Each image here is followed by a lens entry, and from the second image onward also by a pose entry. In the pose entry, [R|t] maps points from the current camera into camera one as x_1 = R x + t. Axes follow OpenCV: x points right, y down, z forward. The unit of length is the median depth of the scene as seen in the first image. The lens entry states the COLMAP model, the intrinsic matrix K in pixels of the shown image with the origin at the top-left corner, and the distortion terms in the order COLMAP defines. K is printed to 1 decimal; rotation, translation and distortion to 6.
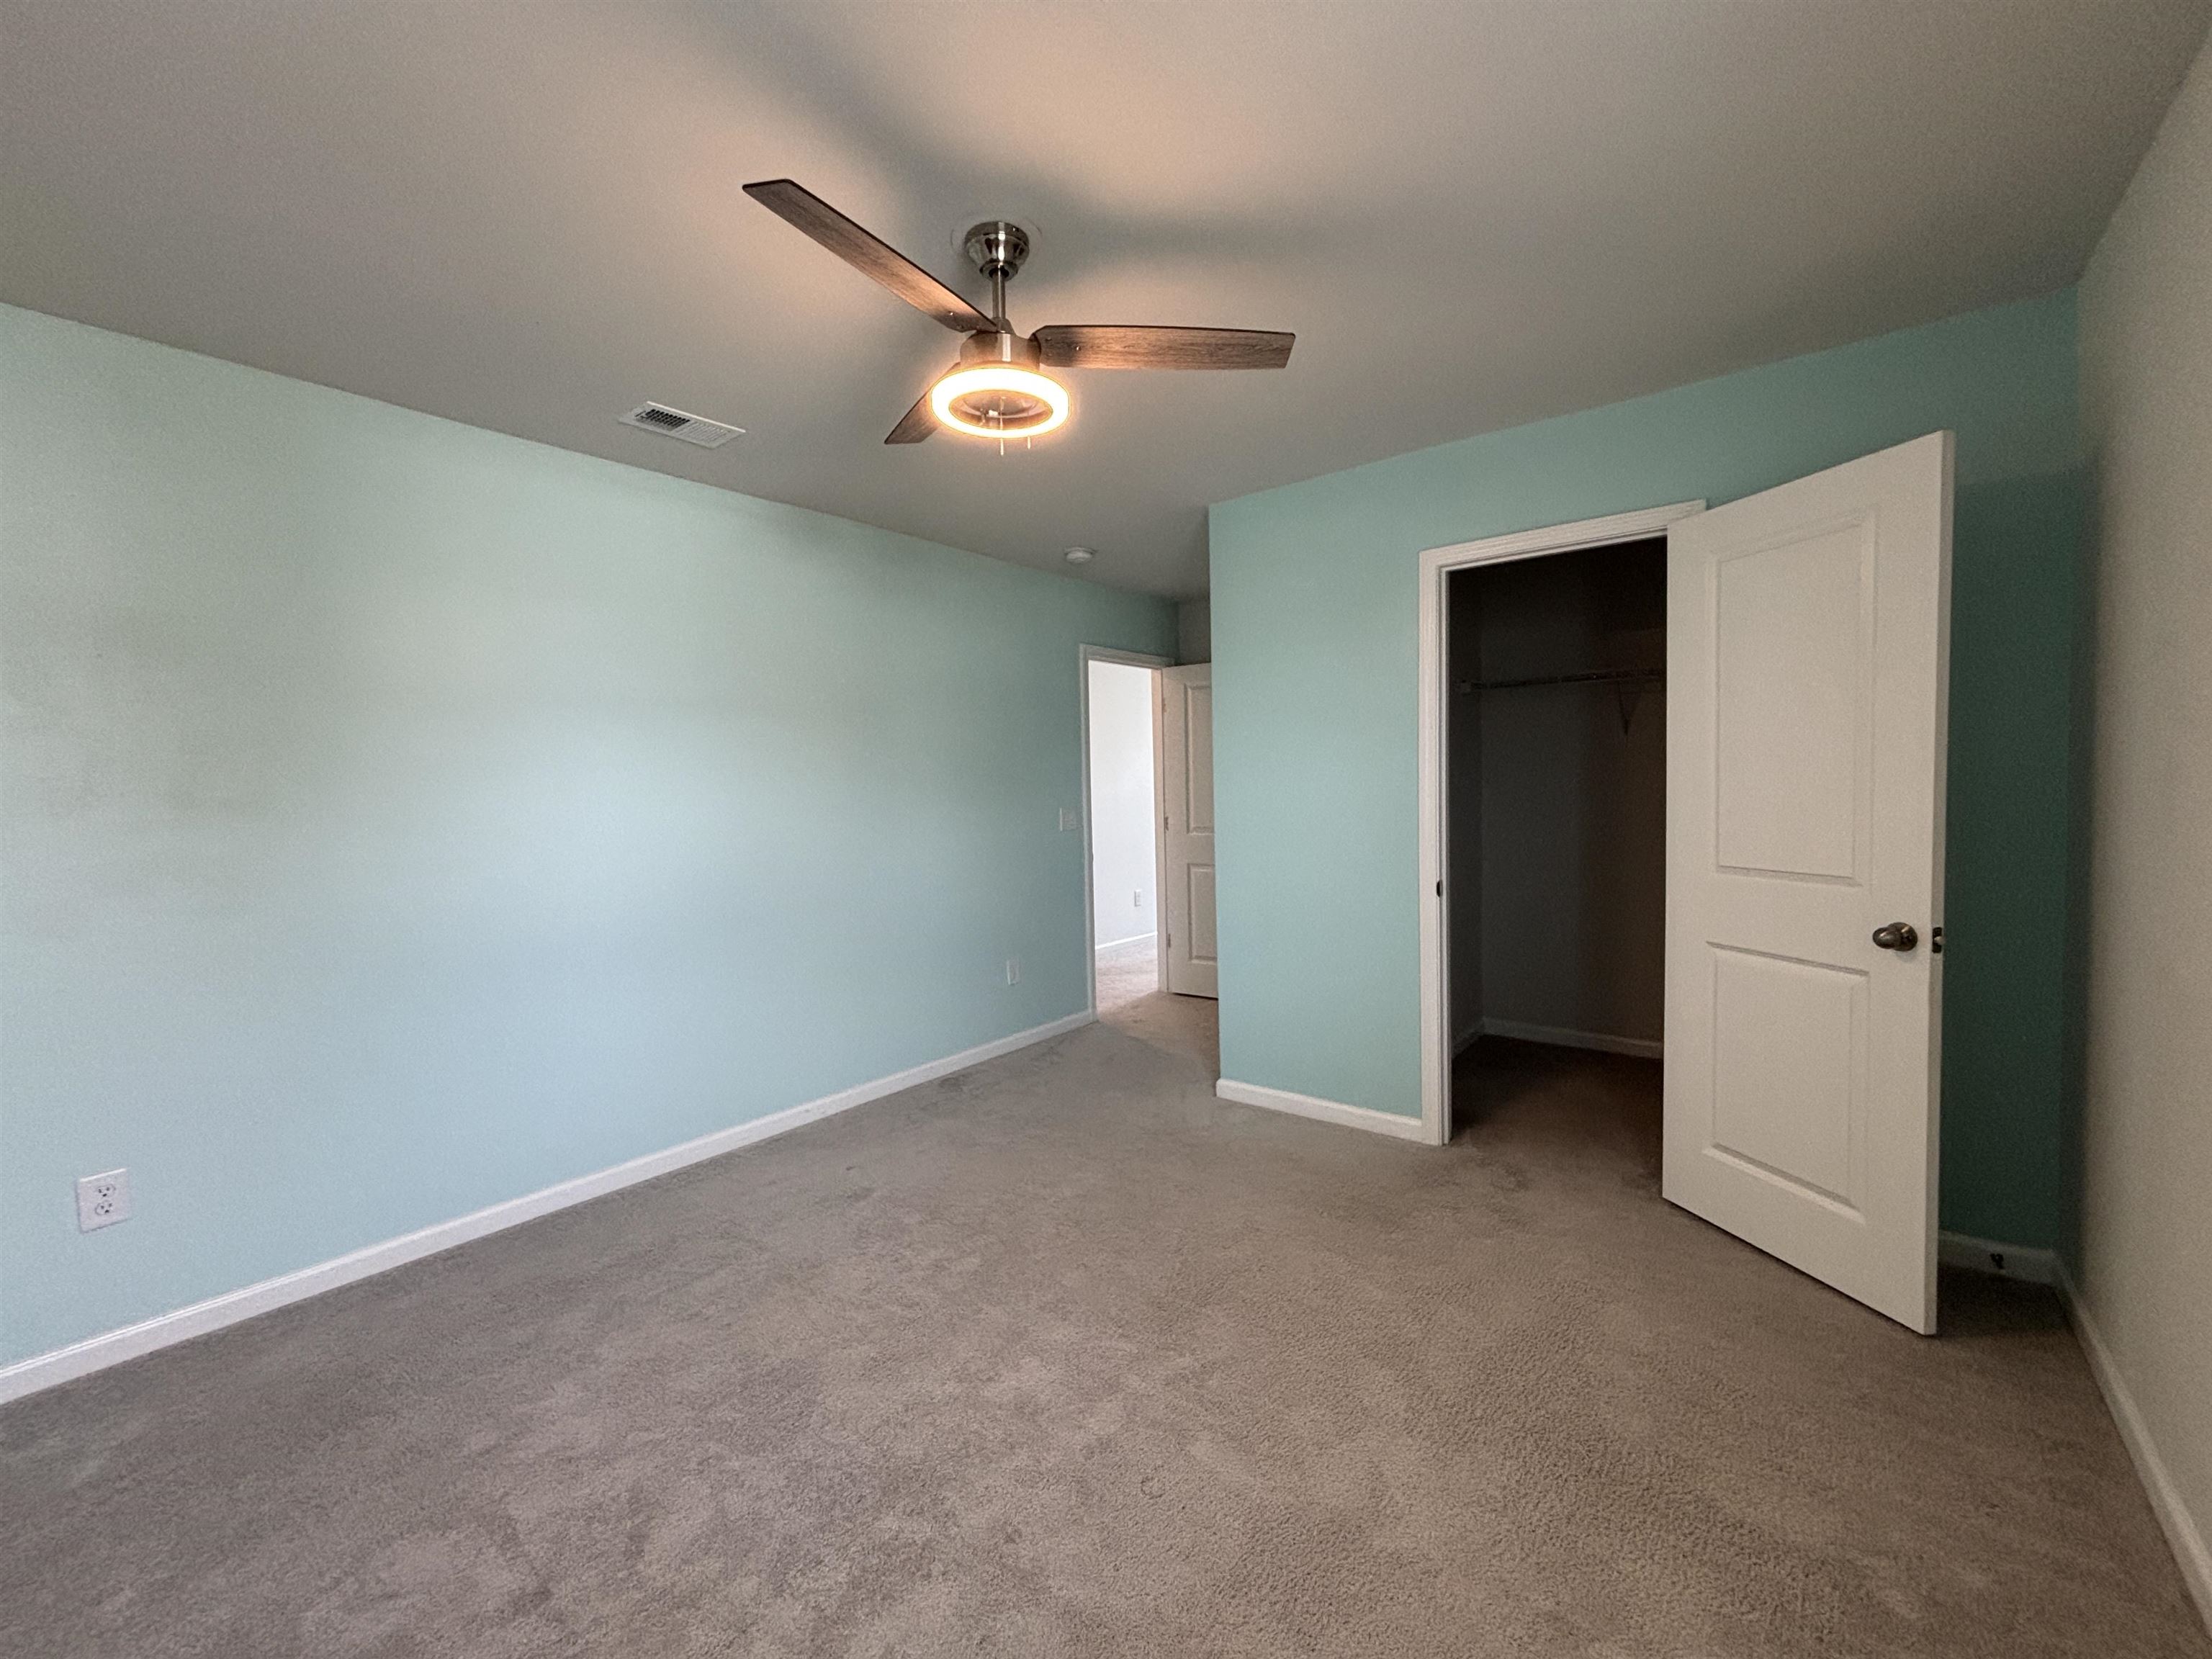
lens RADIAL K [[903.1, 0, 1106.0], [0, 903.1, 829.5], [0, 0, 1]] dist [-0.000026, -0.000094]
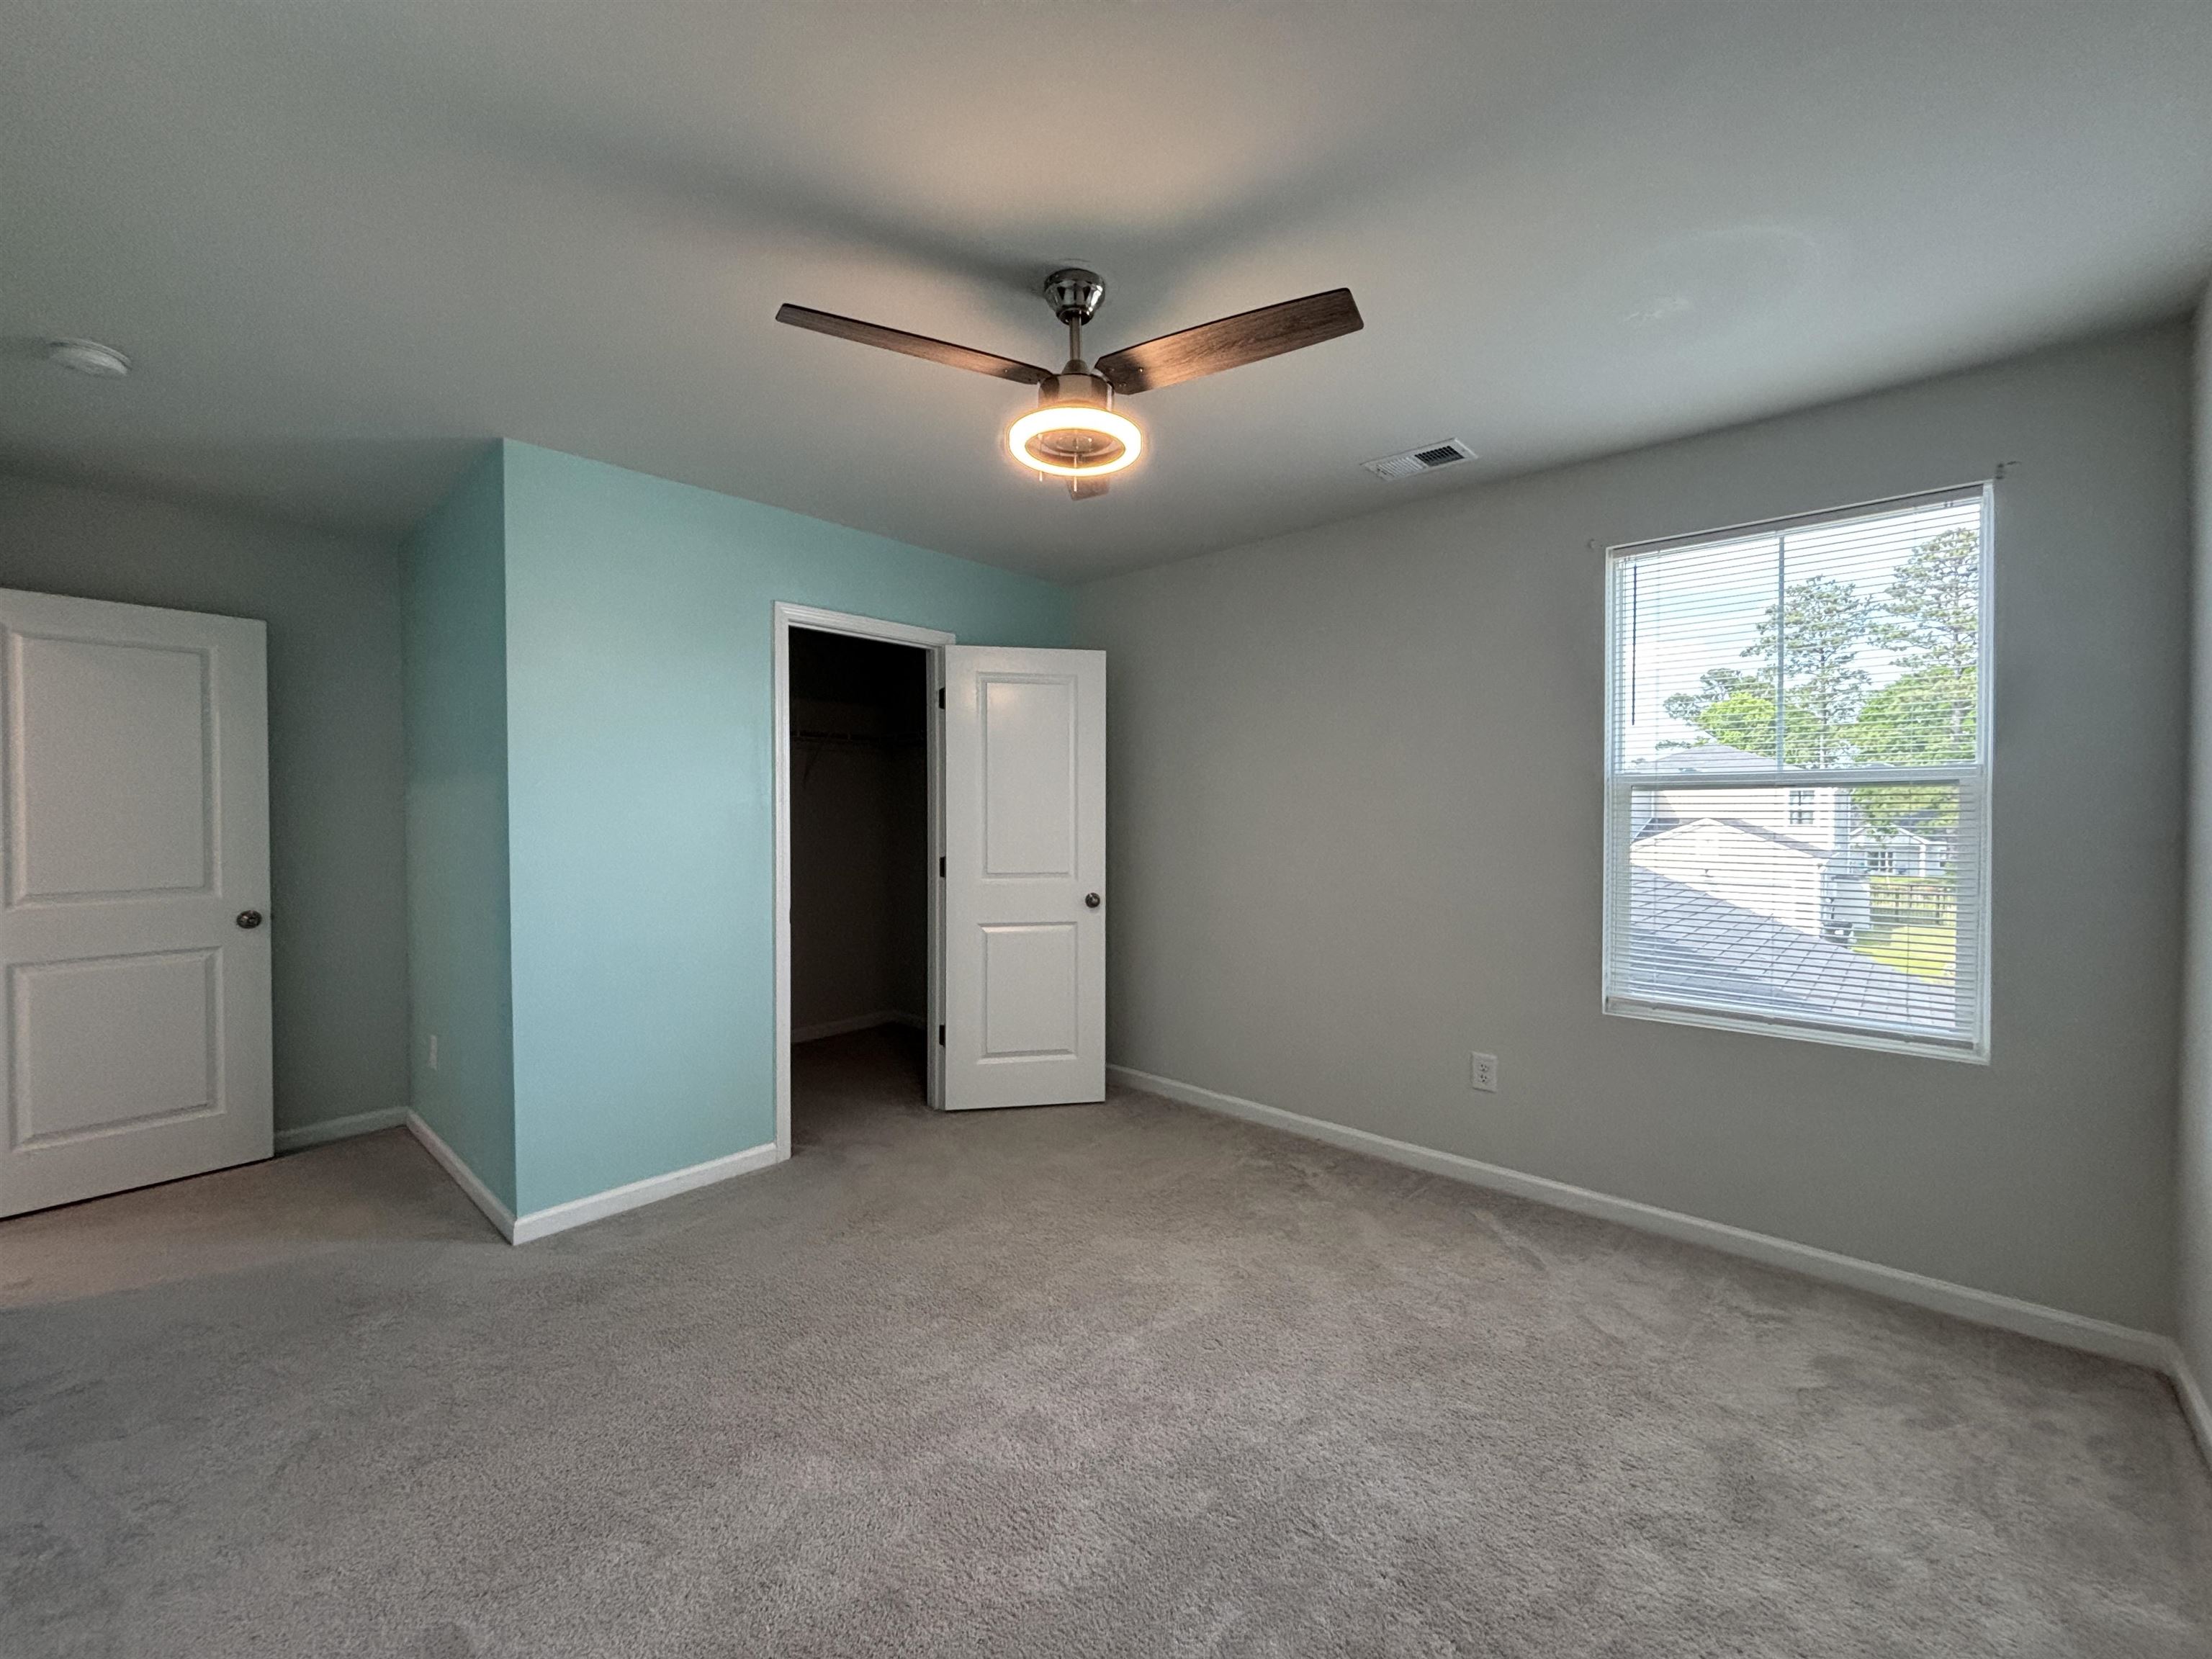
lens RADIAL K [[895.3, 0, 1112.9], [0, 895.3, 826.1], [0, 0, 1]] dist [0.008554, -0.000006]
pose [[0.052951, 0.009812, 0.998549, -0.780317], [0.047852, 0.998778, -0.012351, -0.011581], [-0.997450, 0.048437, 0.052416, 0.632700]]
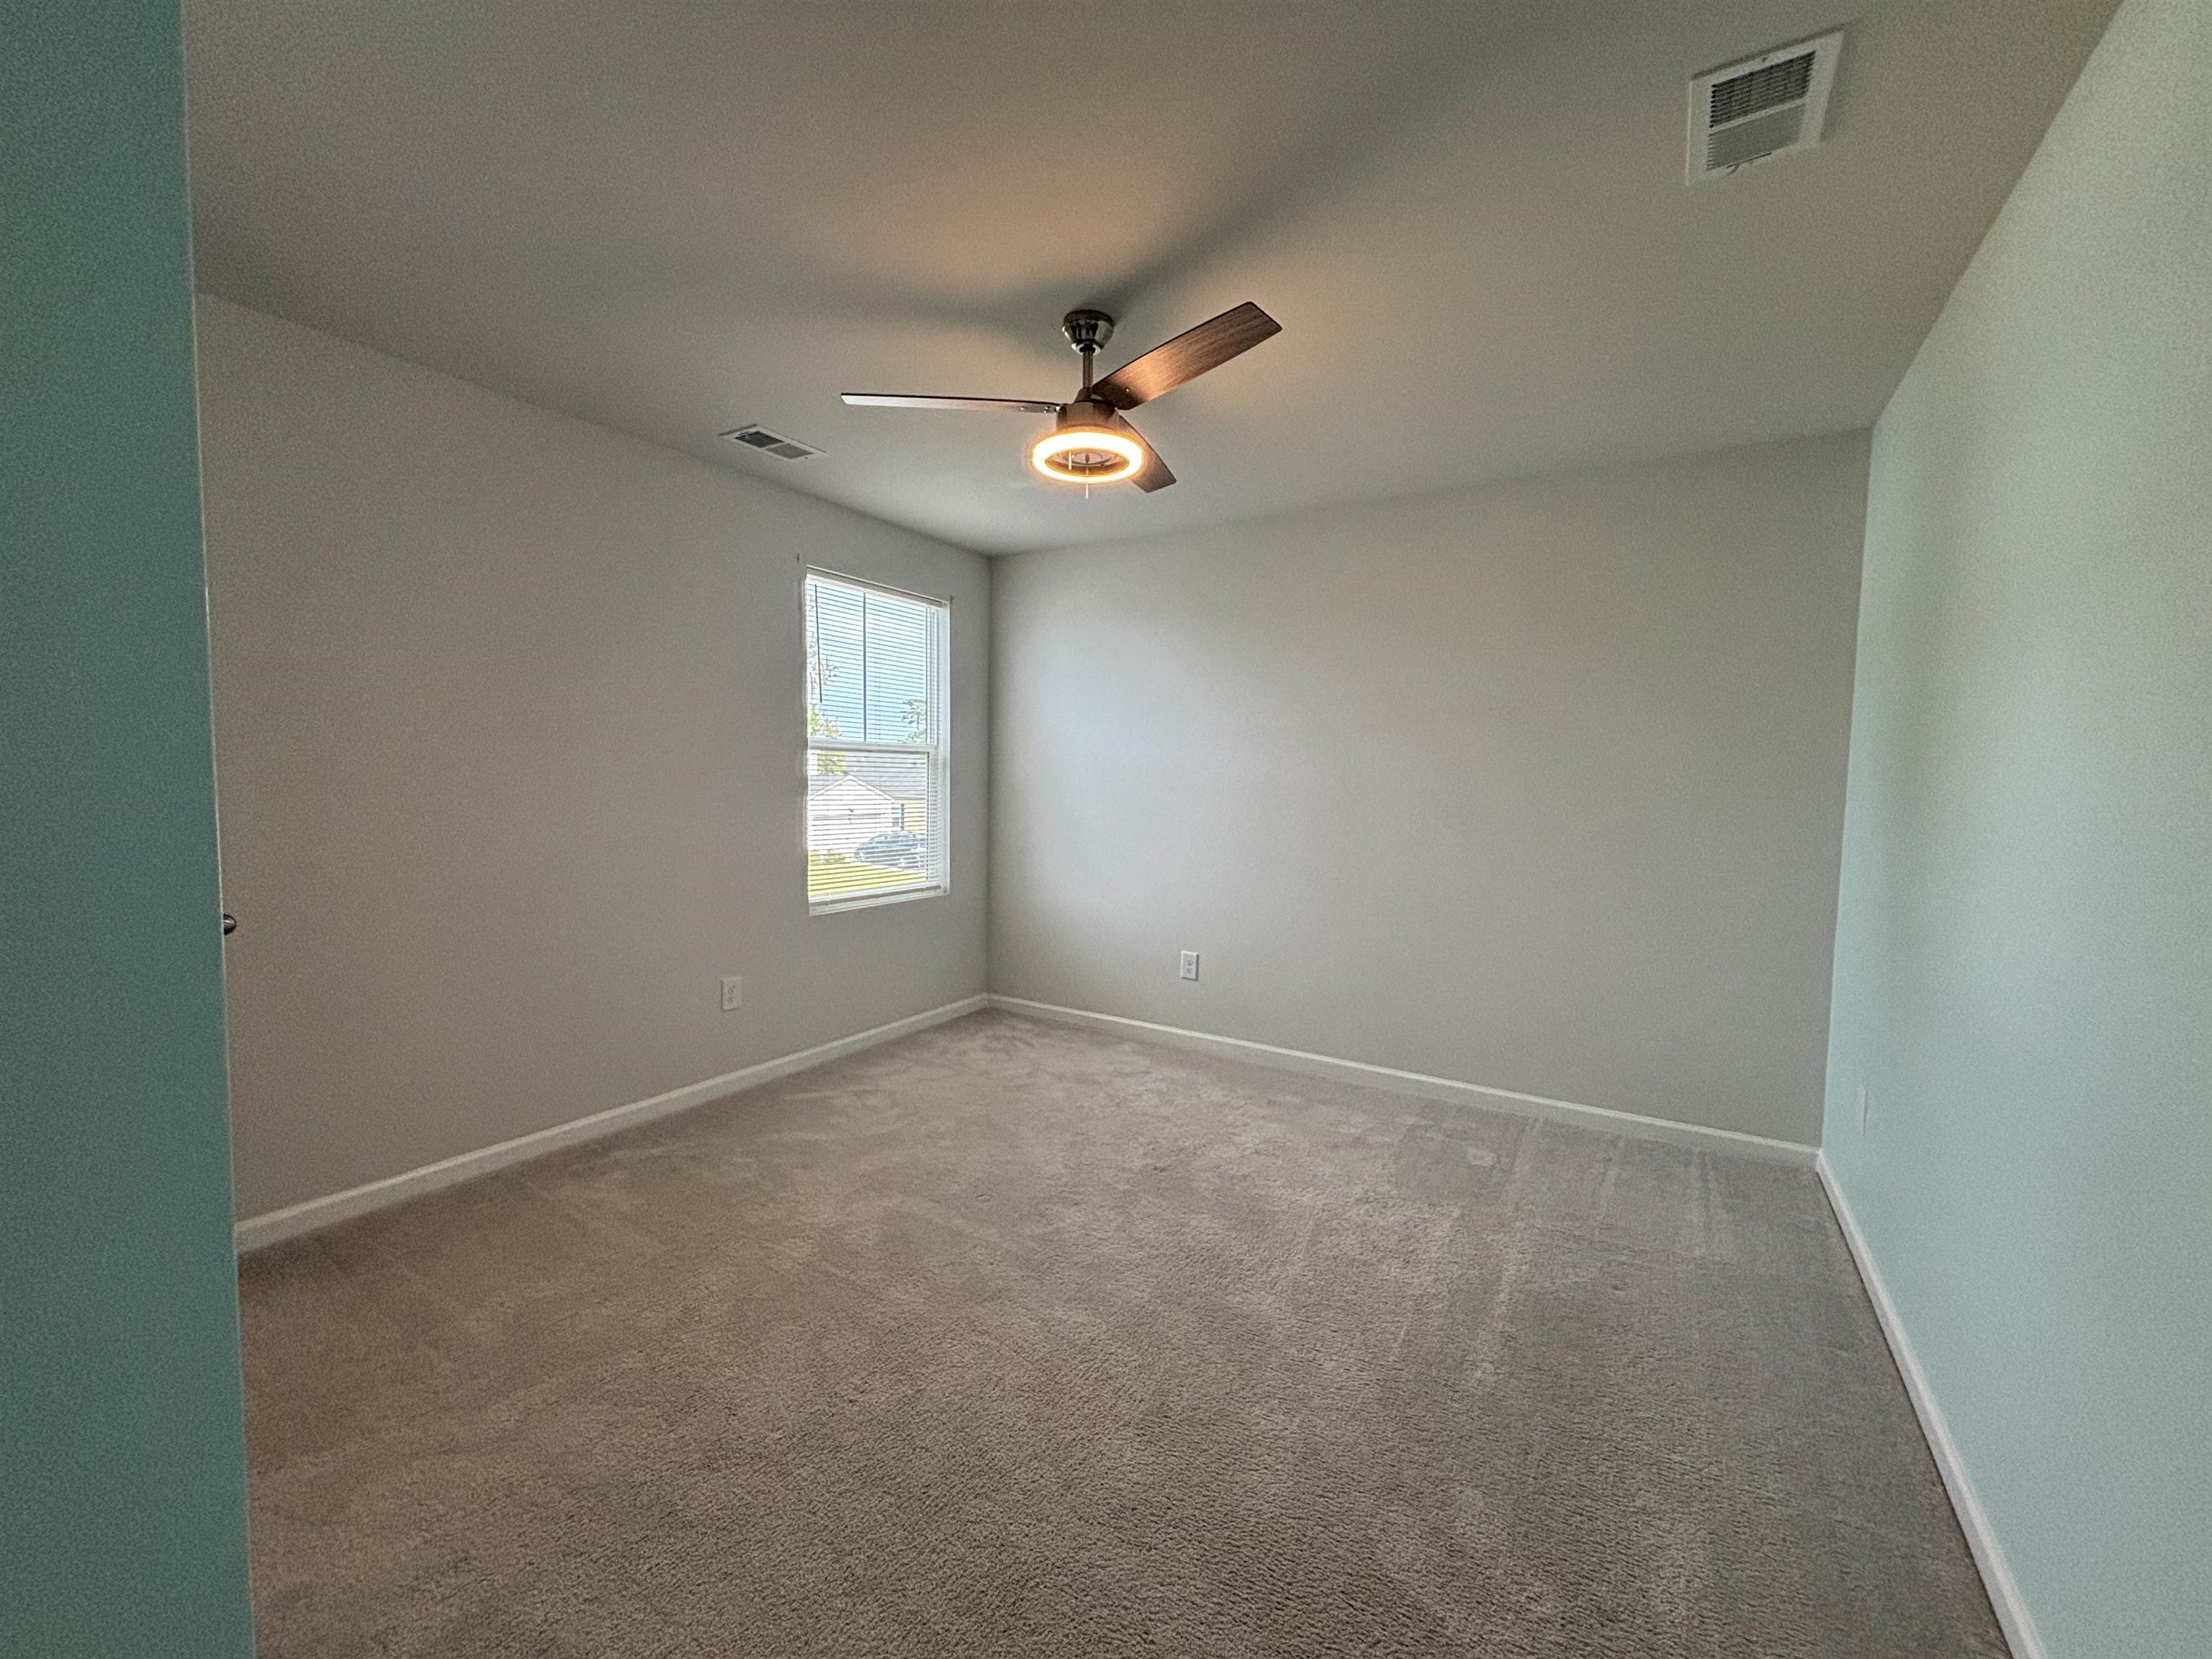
lens RADIAL K [[895.3, 0, 1112.9], [0, 895.3, 826.1], [0, 0, 1]] dist [0.008554, -0.000006]
pose [[-0.992006, 0.016939, -0.125045, 0.007021], [0.003087, 0.993911, 0.110144, -0.073299], [0.126150, 0.108878, -0.986018, 1.566838]]
